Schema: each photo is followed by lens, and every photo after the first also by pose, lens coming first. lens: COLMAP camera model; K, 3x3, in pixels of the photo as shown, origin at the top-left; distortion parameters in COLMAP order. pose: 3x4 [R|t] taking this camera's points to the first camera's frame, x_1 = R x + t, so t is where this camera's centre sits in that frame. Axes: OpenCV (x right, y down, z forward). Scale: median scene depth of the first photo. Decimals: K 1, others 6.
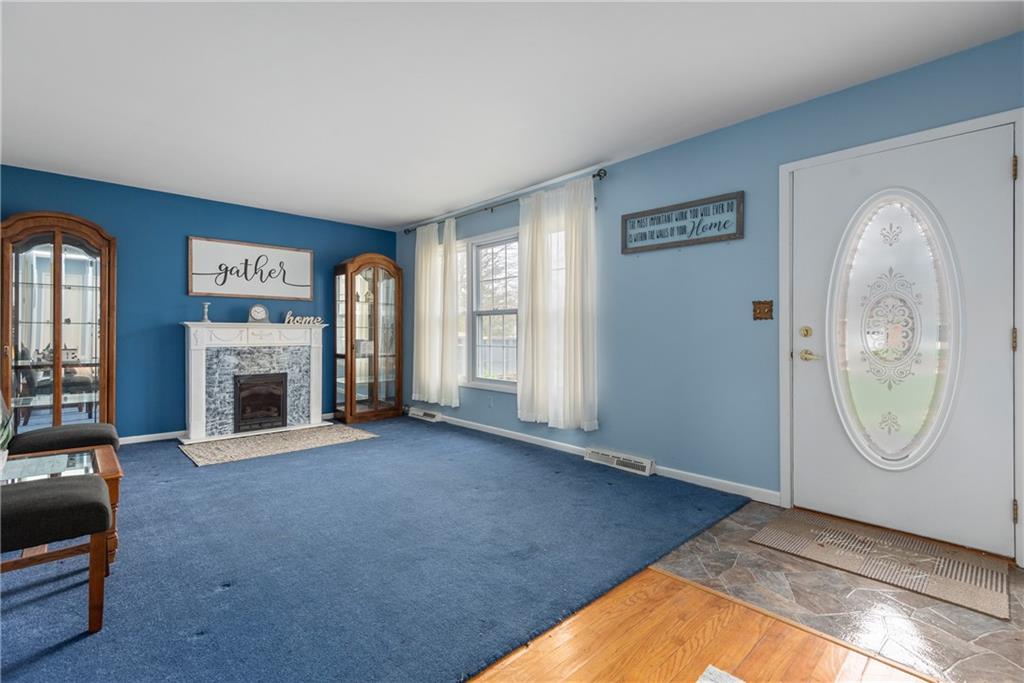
lens RADIAL K [[463.0, 0, 521.8], [0, 463.0, 332.0], [0, 0, 1]] dist [0.000818, 0.000033]
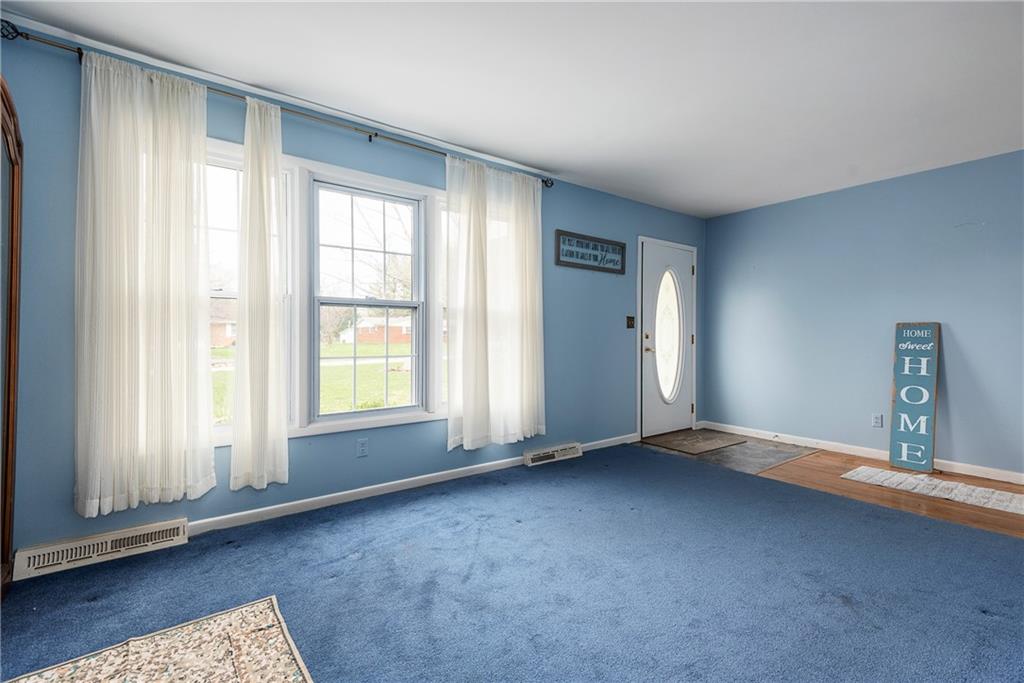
lens RADIAL K [[463.0, 0, 512.6], [0, 463.0, 337.6], [0, 0, 1]] dist [0.000818, 0.000033]
pose [[0.106163, 0.003259, 0.994343, -0.979934], [-0.002103, 0.999993, -0.003053, 0.009516], [-0.994347, -0.001767, 0.106169, 1.096023]]
